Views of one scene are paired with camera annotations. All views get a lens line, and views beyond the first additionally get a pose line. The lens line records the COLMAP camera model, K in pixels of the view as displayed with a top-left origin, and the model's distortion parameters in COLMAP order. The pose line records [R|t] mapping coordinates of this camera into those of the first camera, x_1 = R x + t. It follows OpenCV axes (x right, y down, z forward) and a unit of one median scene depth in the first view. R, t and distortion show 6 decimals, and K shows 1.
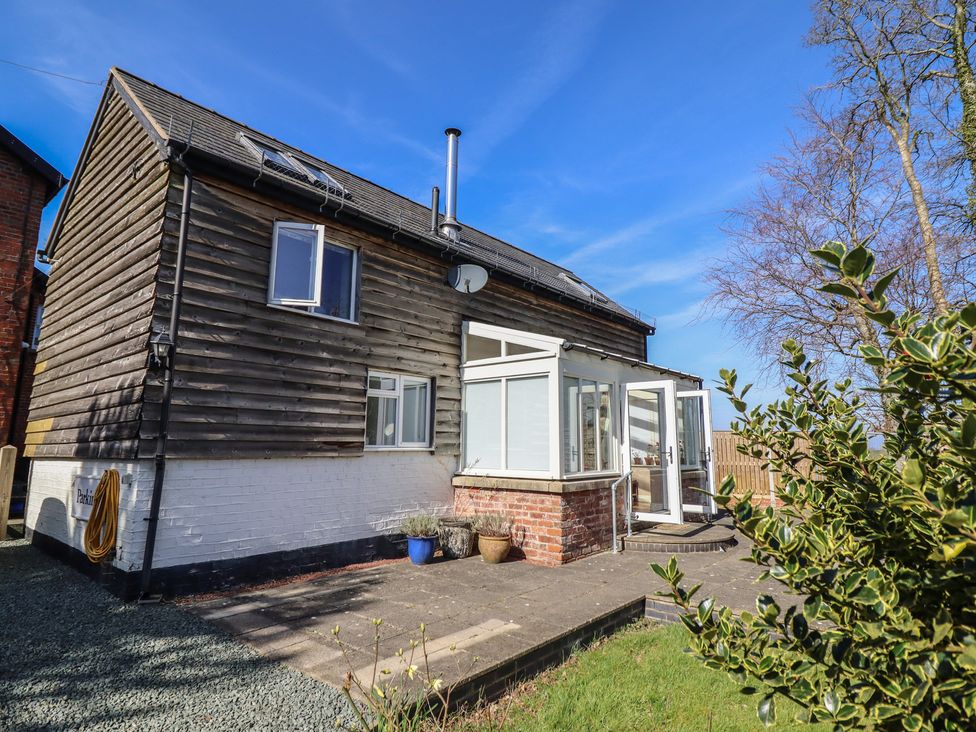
lens RADIAL K [[569.3, 0, 509.5], [0, 569.3, 344.7], [0, 0, 1]] dist [0.009162, -0.000525]
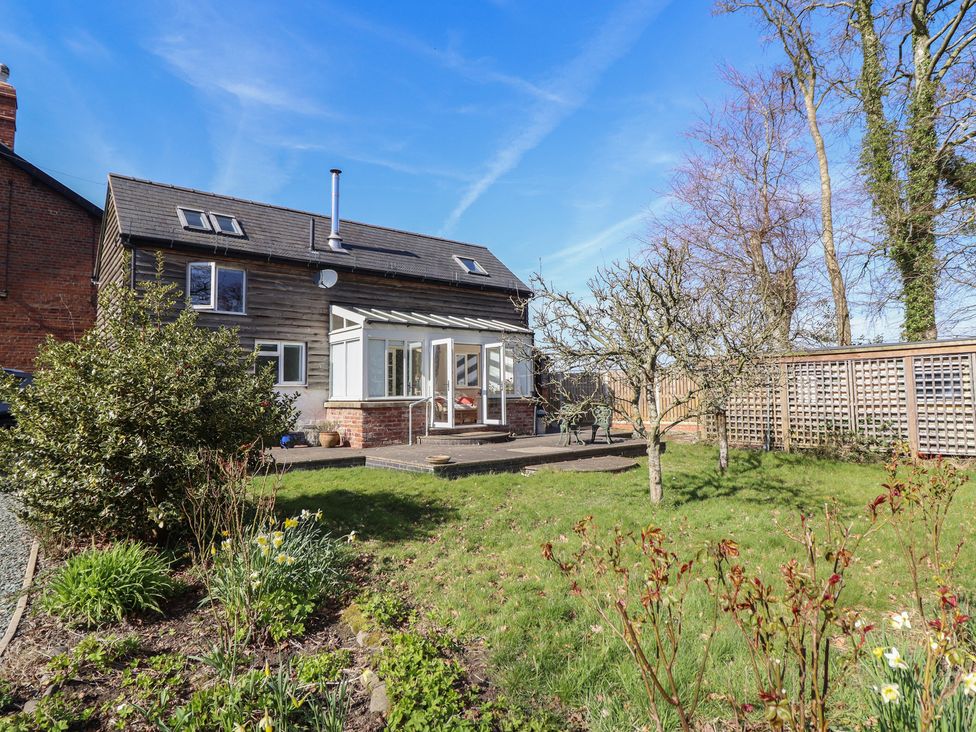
lens RADIAL K [[569.3, 0, 492.0], [0, 569.3, 360.3], [0, 0, 1]] dist [0.009162, -0.000525]
pose [[0.975453, -0.029424, -0.218233, 0.746966], [0.055576, 0.991847, 0.114680, -0.049434], [0.213080, -0.123993, 0.969135, -0.486672]]
